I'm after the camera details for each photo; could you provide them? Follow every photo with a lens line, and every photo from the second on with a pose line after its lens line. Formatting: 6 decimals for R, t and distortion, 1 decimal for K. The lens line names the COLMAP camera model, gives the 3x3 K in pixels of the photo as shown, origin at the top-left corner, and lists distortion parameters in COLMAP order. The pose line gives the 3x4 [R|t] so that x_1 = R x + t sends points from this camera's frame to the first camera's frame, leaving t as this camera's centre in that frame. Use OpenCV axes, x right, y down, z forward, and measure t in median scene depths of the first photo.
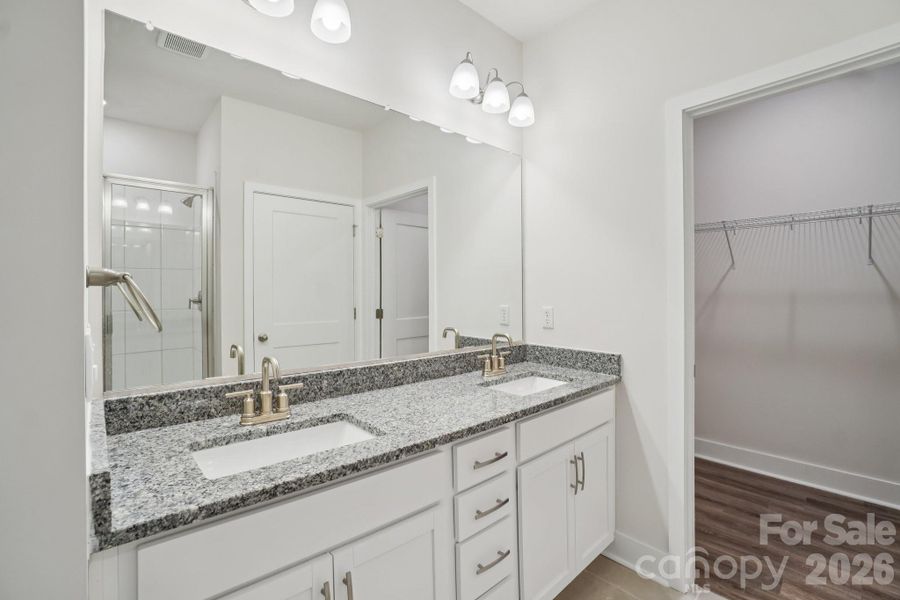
lens RADIAL K [[402.2, 0, 445.6], [0, 402.2, 286.4], [0, 0, 1]] dist [-0.070362, 0.025584]
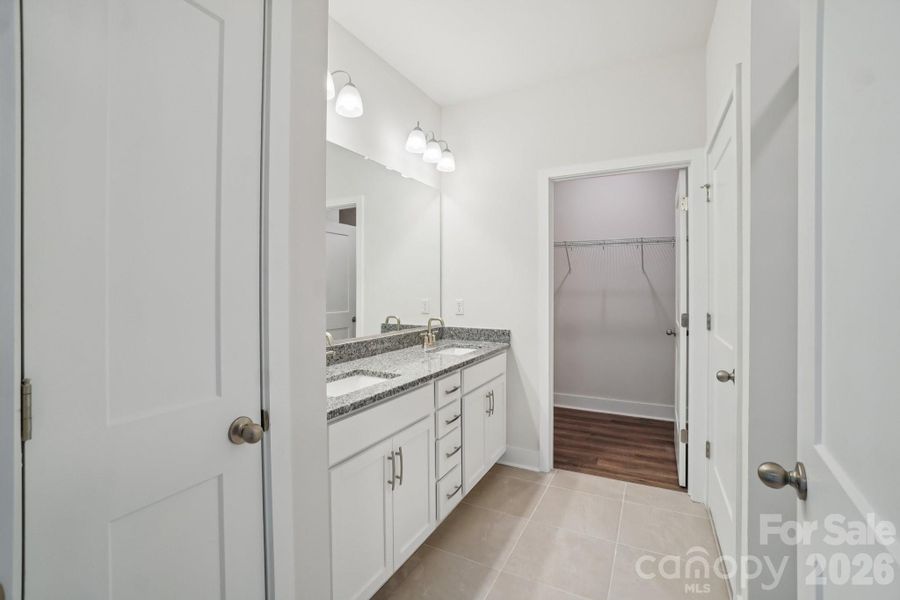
lens RADIAL K [[398.0, 0, 445.0], [0, 398.0, 294.2], [0, 0, 1]] dist [-0.066099, 0.024261]
pose [[0.939709, -0.004147, 0.341950, -0.330649], [-0.006410, 0.999537, 0.029737, -0.012396], [-0.341915, -0.030136, 0.939248, -0.373775]]
